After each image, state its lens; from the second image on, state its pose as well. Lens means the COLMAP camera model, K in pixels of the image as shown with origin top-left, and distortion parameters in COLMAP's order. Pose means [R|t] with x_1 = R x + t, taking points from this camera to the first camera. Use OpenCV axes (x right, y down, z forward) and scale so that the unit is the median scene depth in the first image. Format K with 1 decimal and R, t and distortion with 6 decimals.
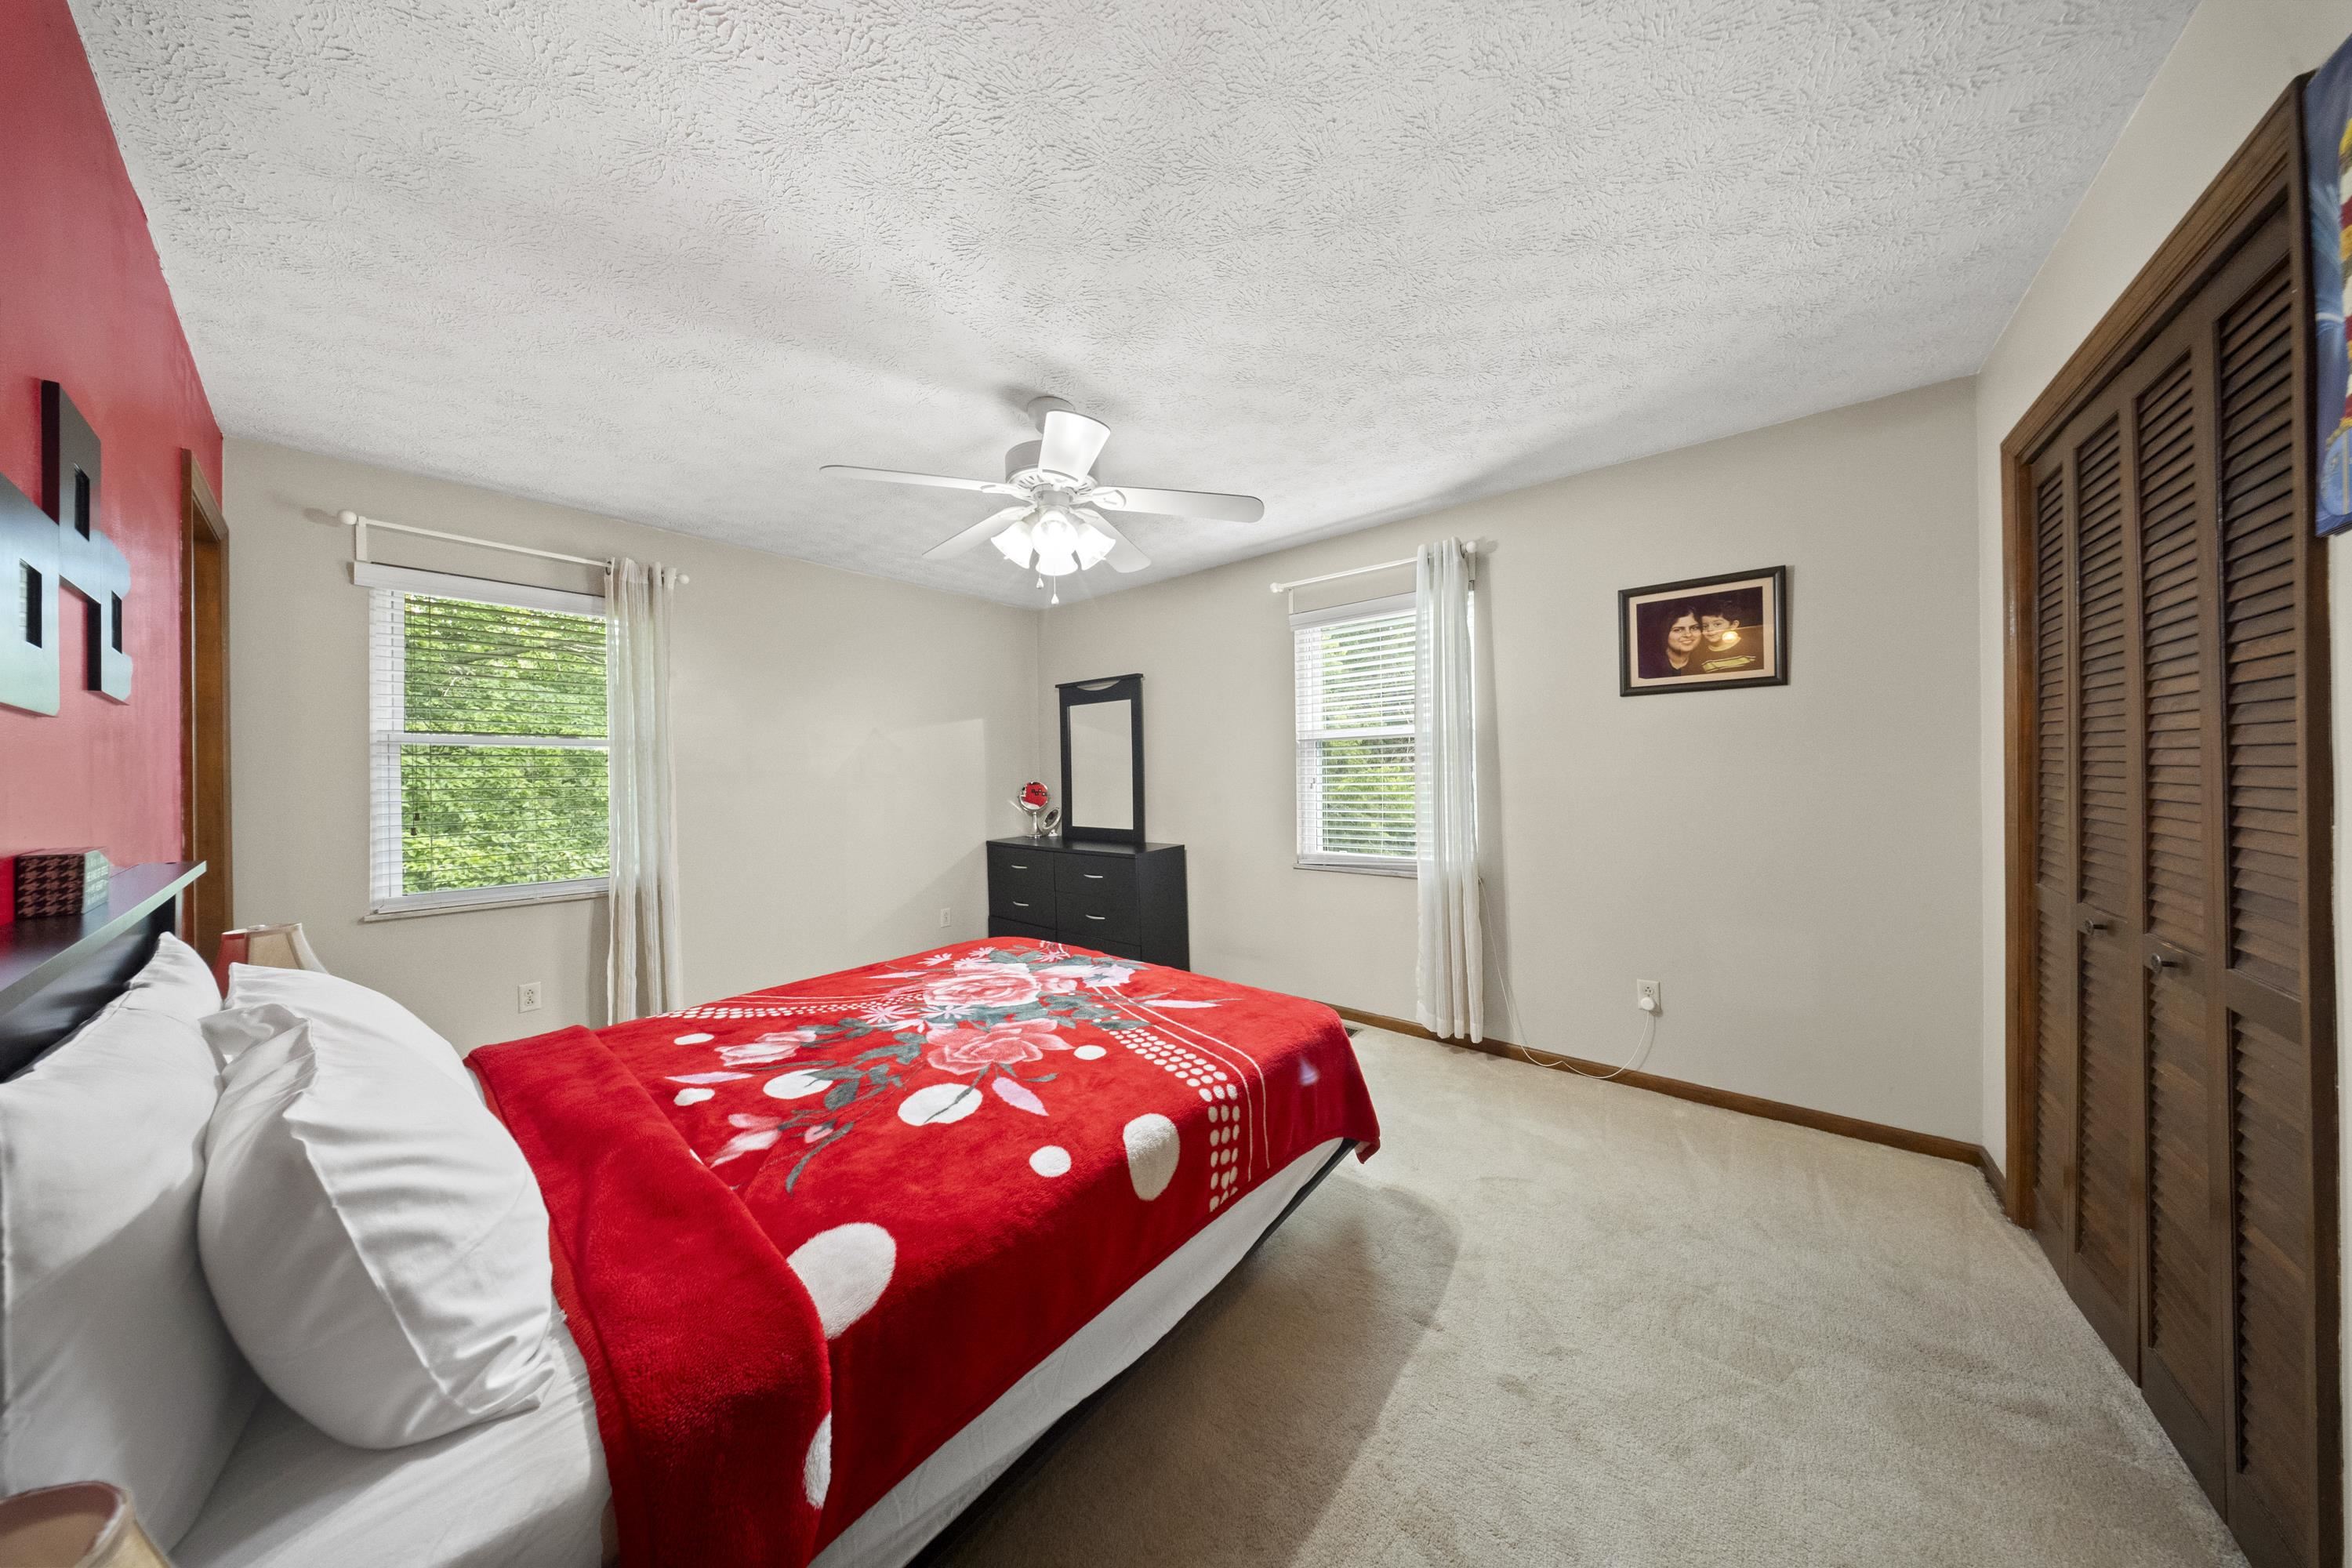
lens RADIAL K [[690.5, 0, 1176.7], [0, 690.5, 777.6], [0, 0, 1]] dist [0.000599, -0.001619]
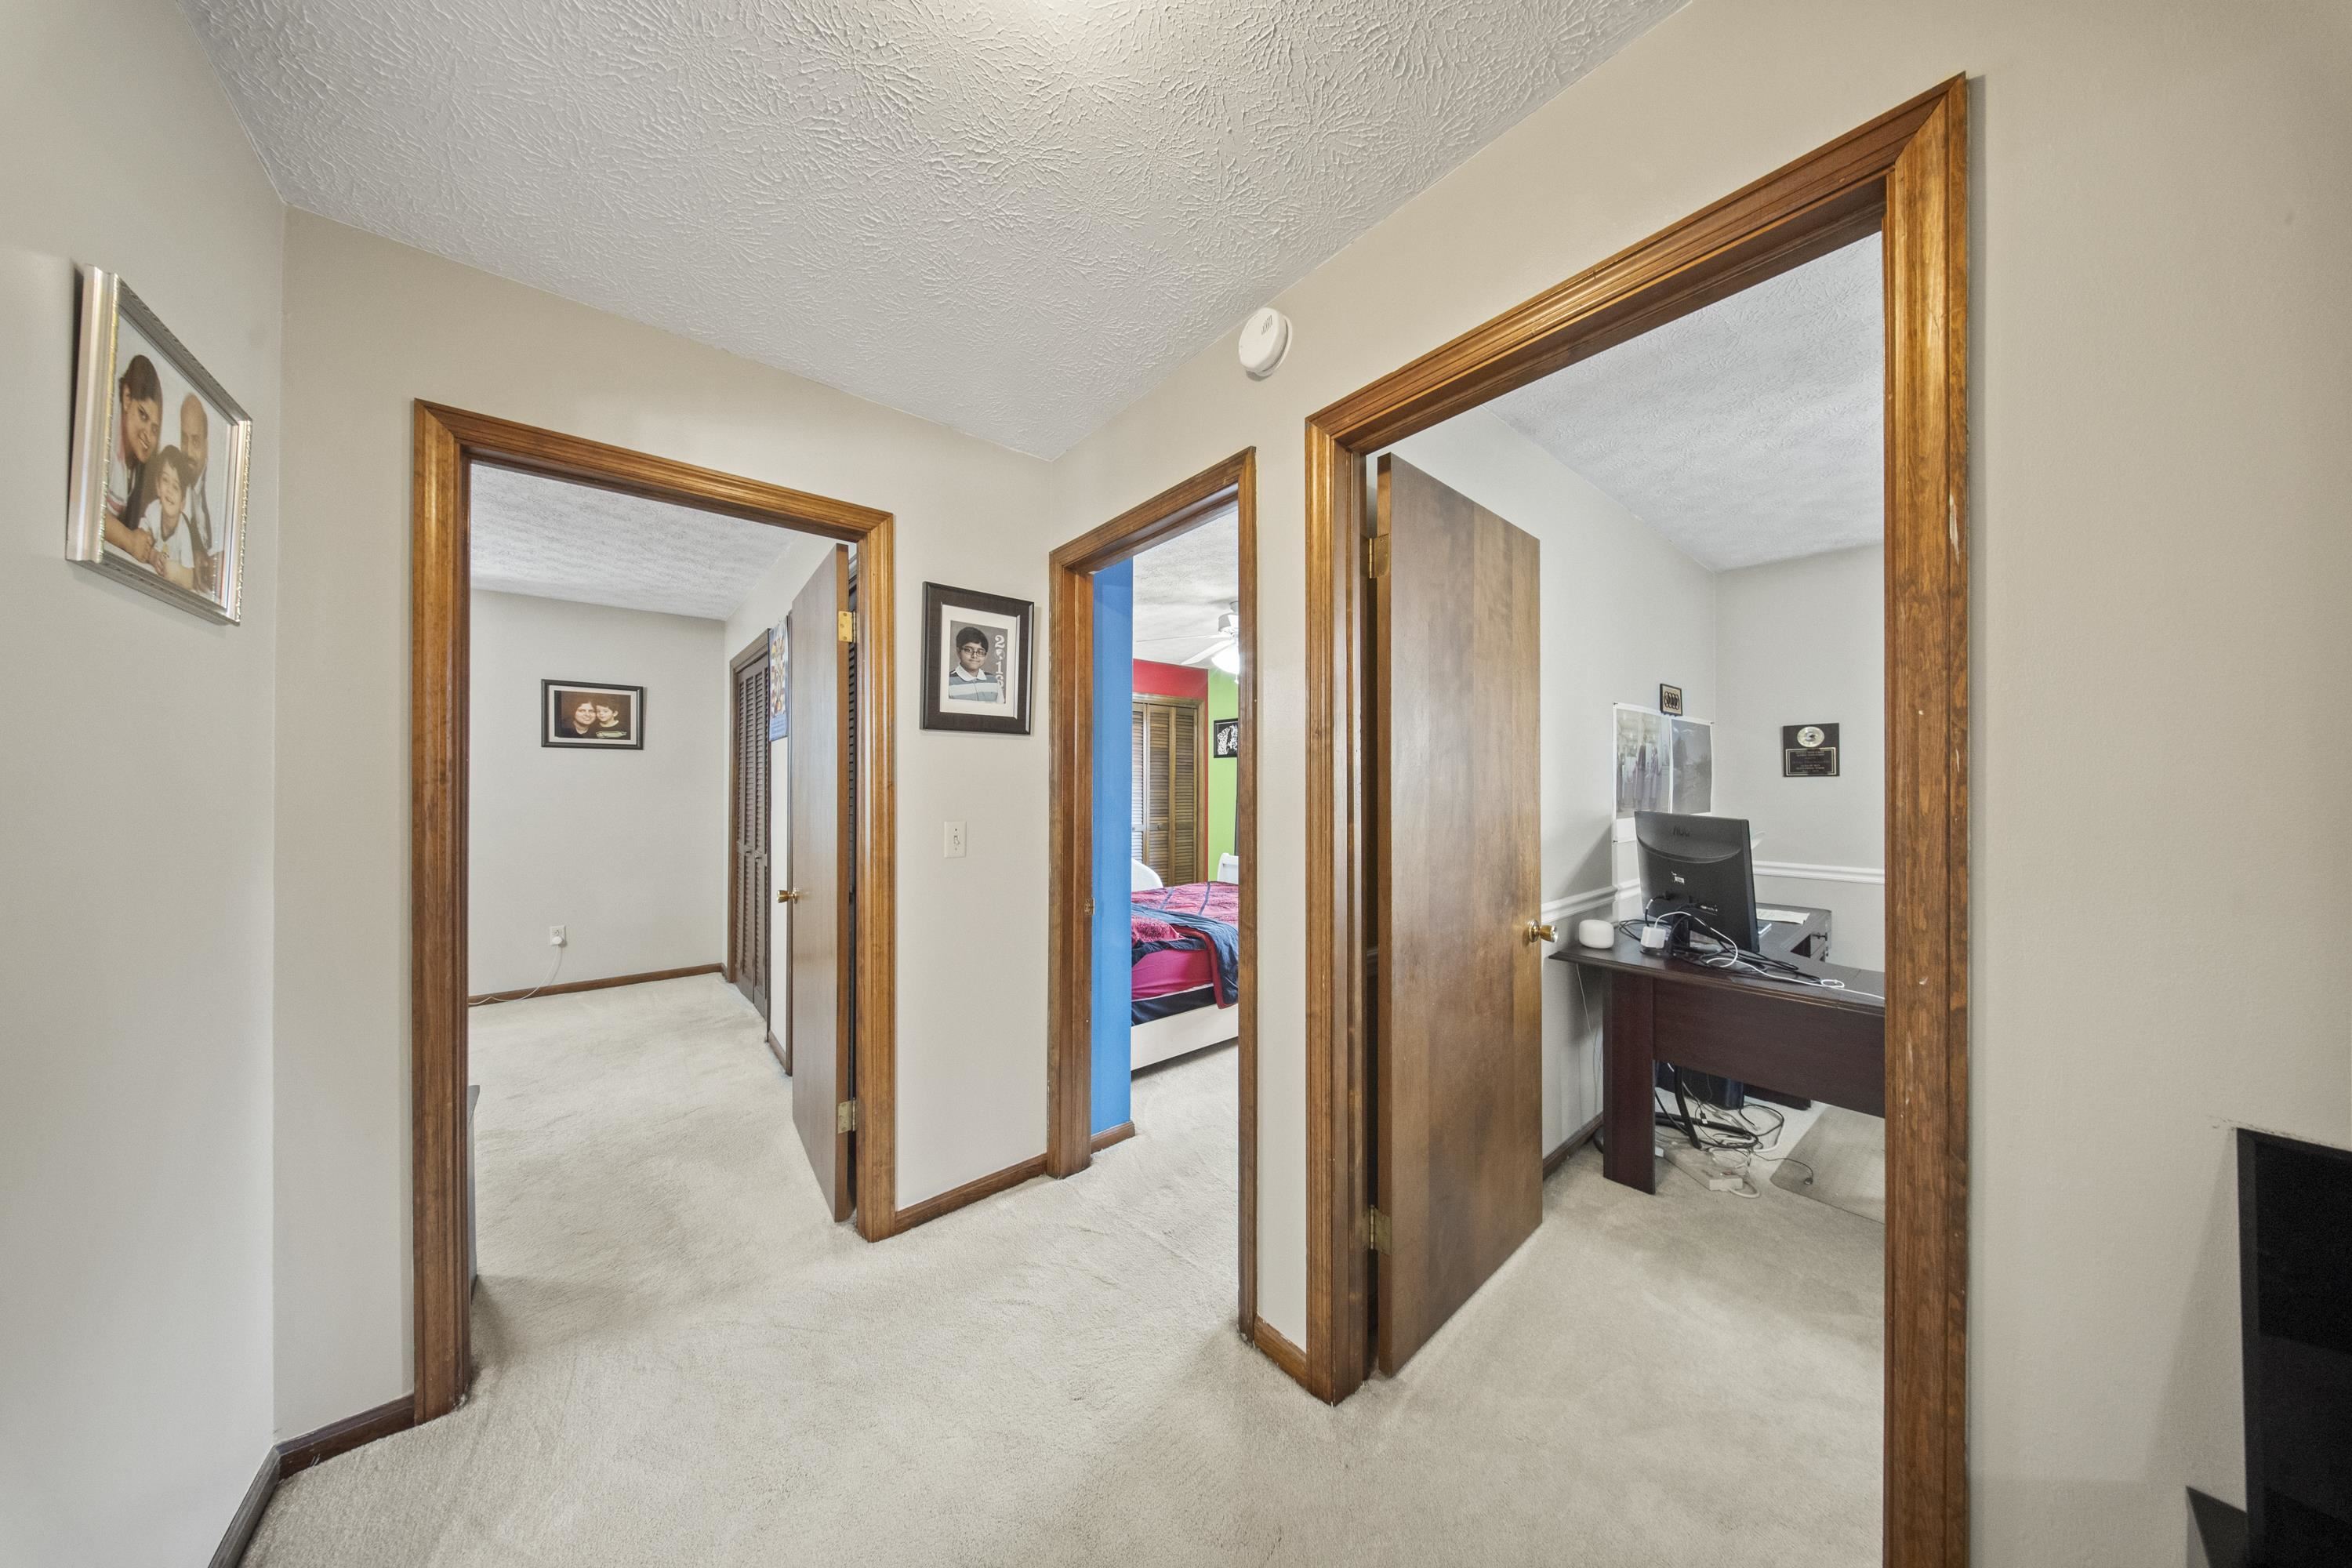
lens RADIAL K [[687.8, 0, 1180.8], [0, 687.8, 786.1], [0, 0, 1]] dist [-0.000174, -0.003293]
pose [[0.177887, 0.017620, 0.983893, -0.828796], [-0.001881, 0.999844, -0.017565, -0.006631], [-0.984049, 0.001274, 0.177893, -0.926240]]
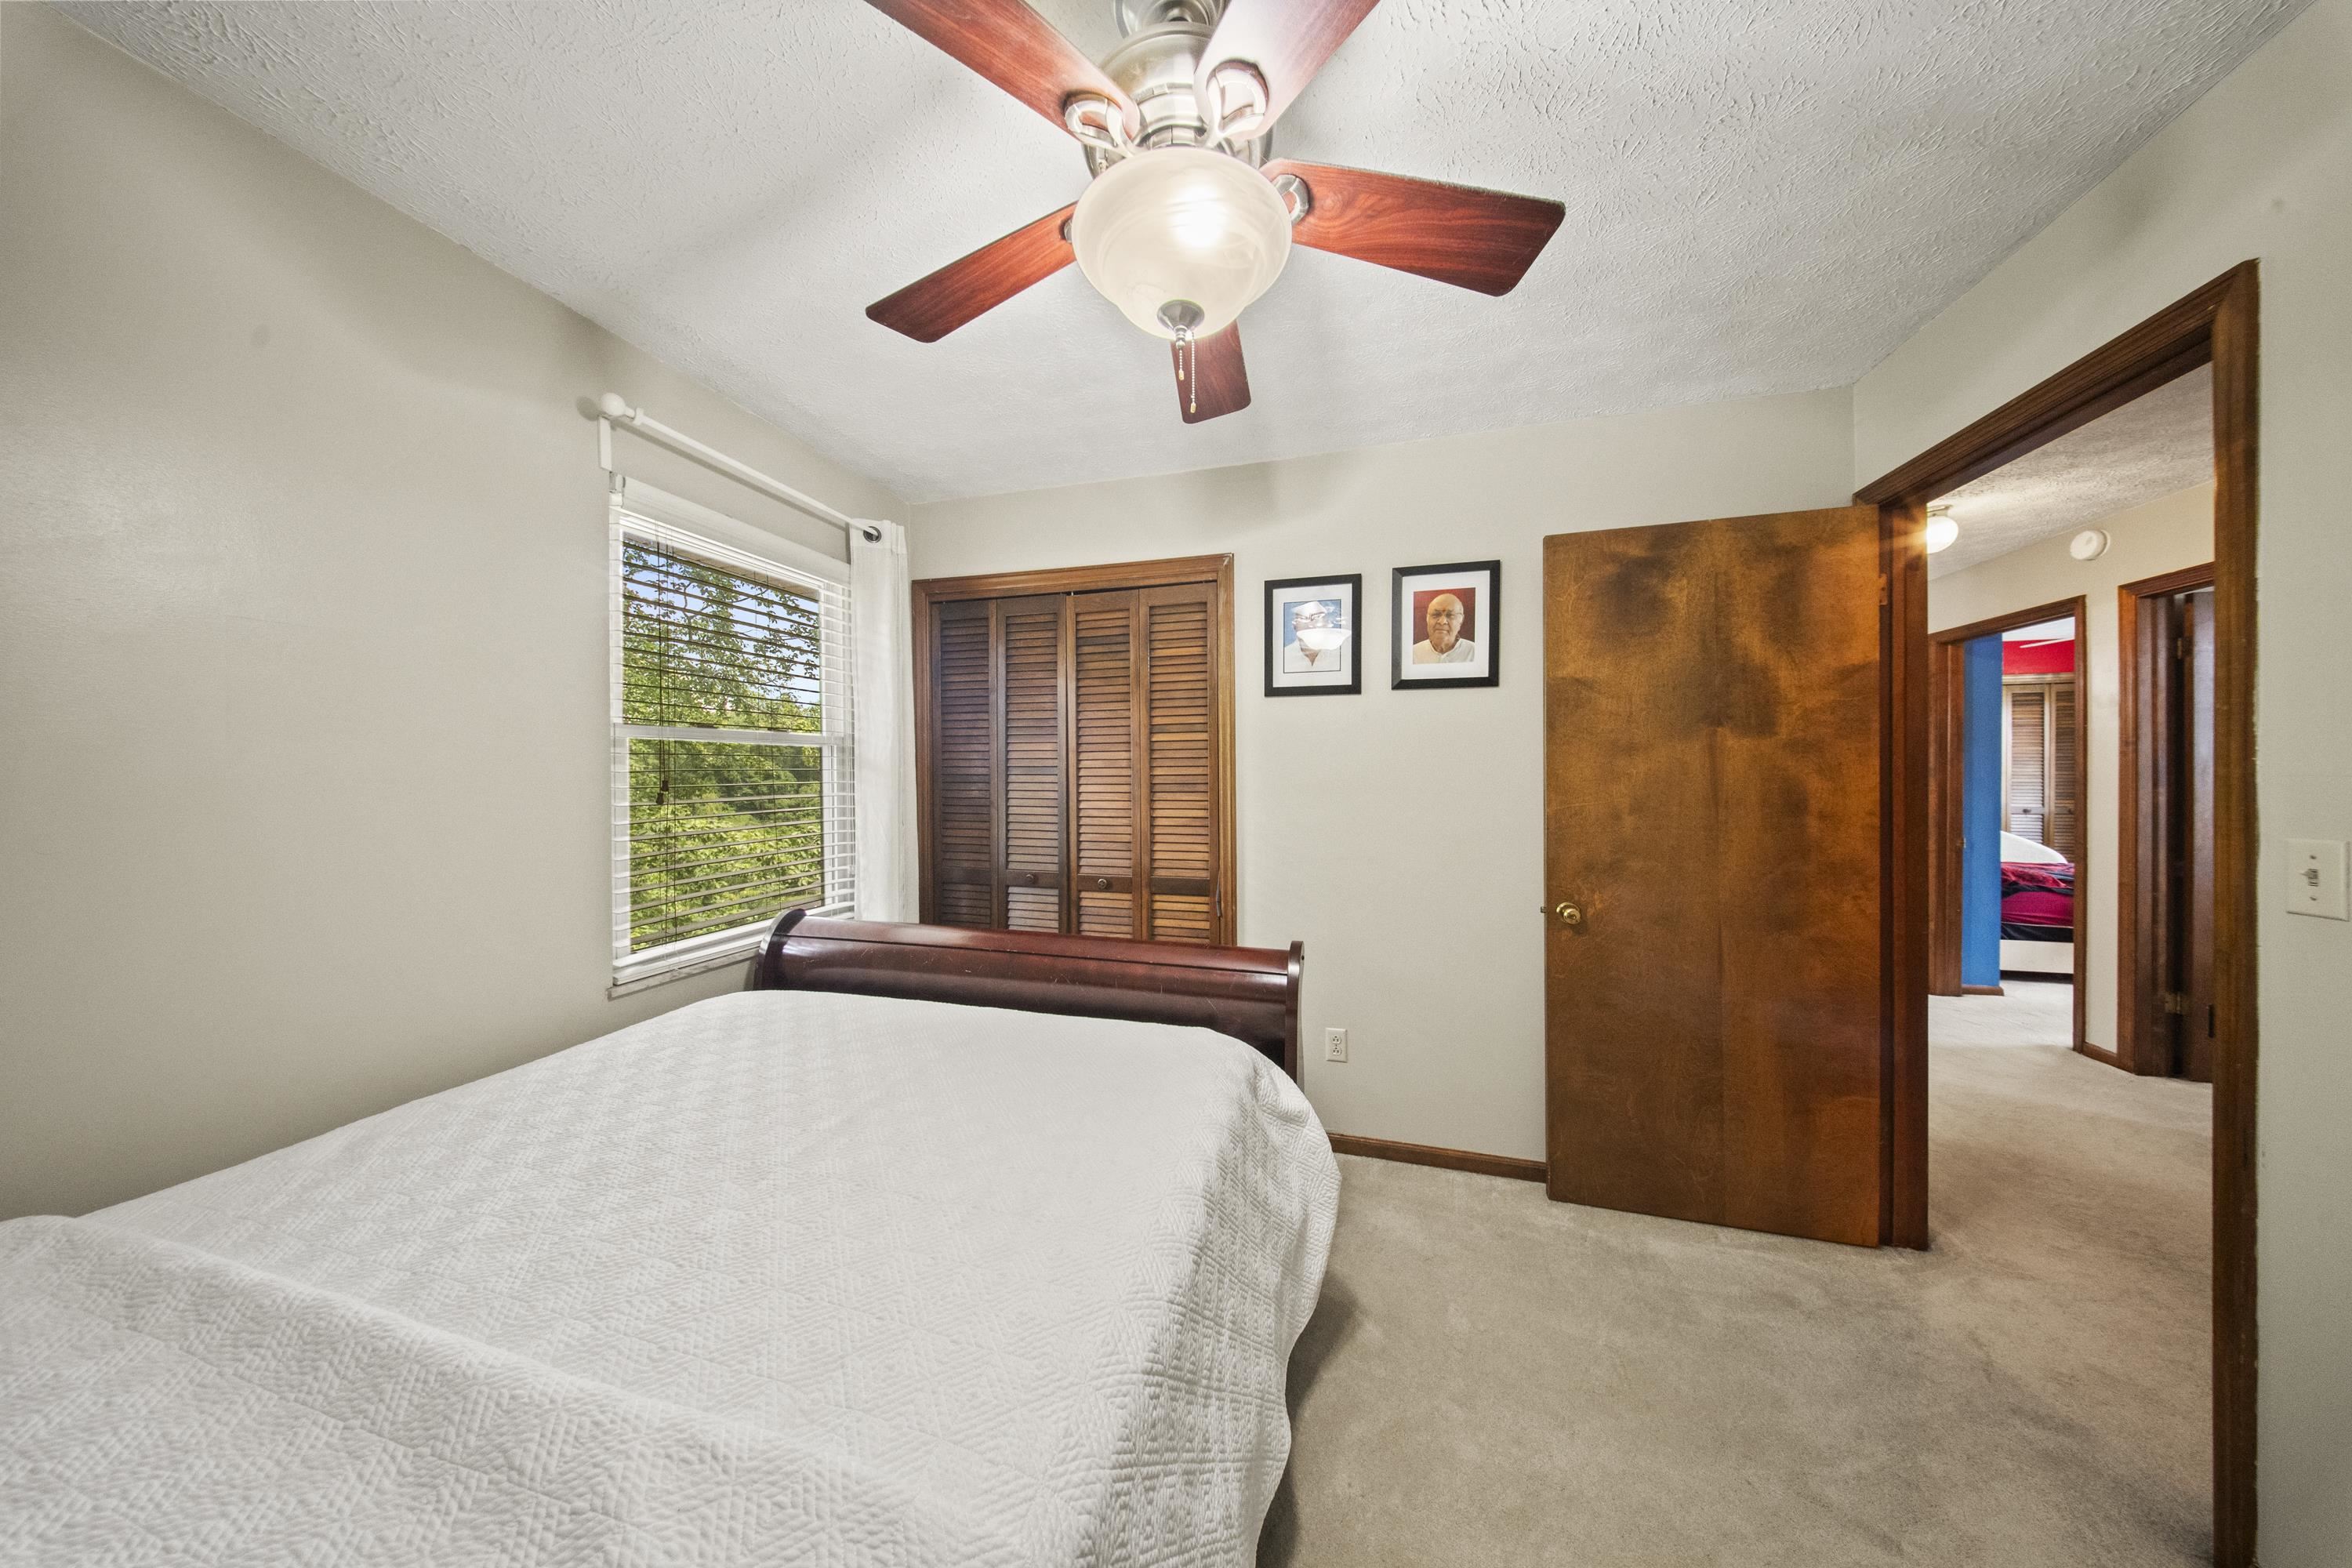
lens RADIAL K [[708.9, 0, 1181.5], [0, 708.9, 781.7], [0, 0, 1]] dist [-0.000307, -0.000004]
pose [[0.911309, 0.004164, 0.411701, -2.585070], [-0.005669, 0.999981, 0.002434, 0.013070], [-0.411683, -0.004552, 0.911316, -1.499387]]
